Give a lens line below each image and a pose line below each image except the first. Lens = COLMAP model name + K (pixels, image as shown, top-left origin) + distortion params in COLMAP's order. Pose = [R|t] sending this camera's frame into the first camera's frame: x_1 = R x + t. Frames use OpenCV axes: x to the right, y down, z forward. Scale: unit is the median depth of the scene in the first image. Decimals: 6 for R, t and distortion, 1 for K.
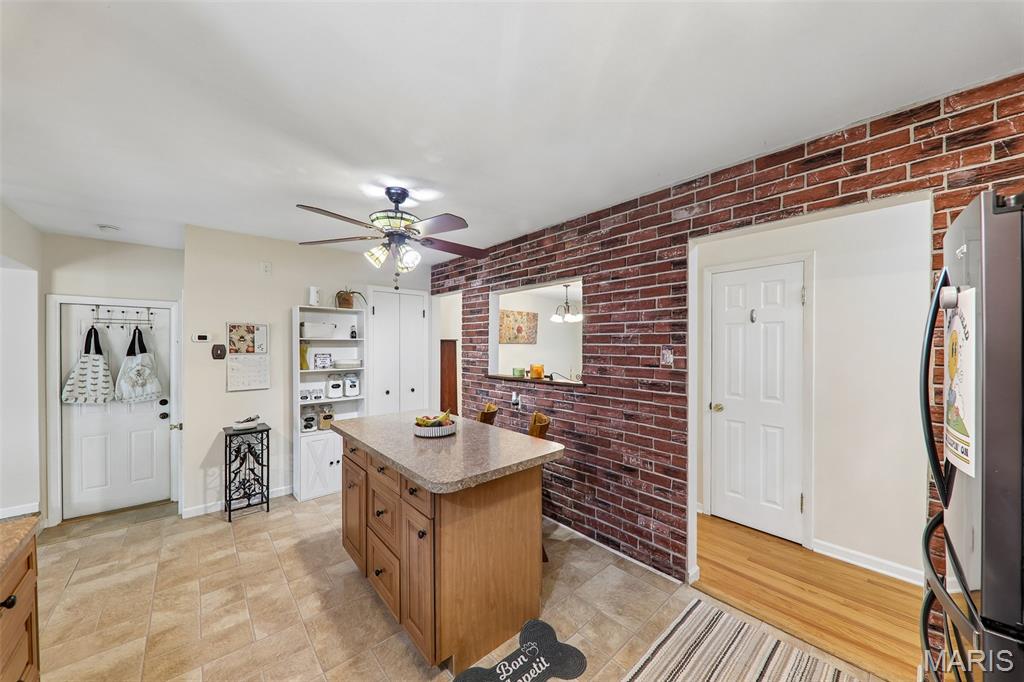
lens RADIAL K [[357.5, 0, 513.4], [0, 357.5, 346.2], [0, 0, 1]] dist [0.005914, -0.004061]
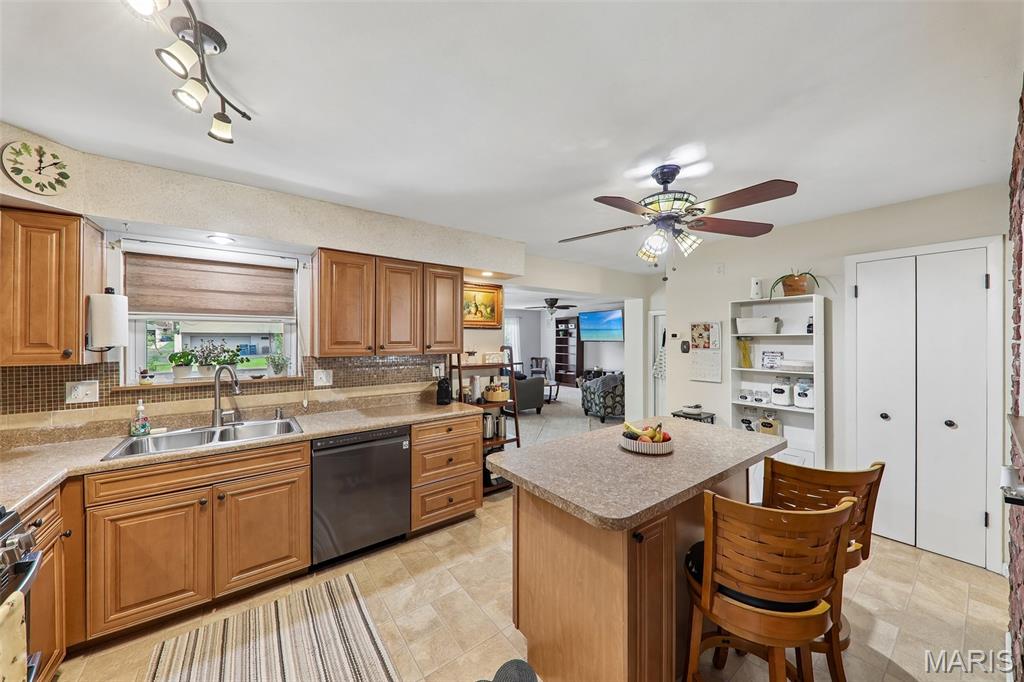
lens RADIAL K [[357.5, 0, 518.3], [0, 357.5, 337.6], [0, 0, 1]] dist [0.005914, -0.004061]
pose [[-0.071770, -0.005159, -0.997408, 0.495131], [-0.003762, 0.999981, -0.004902, -0.008677], [0.997414, 0.003400, -0.071788, 0.585602]]
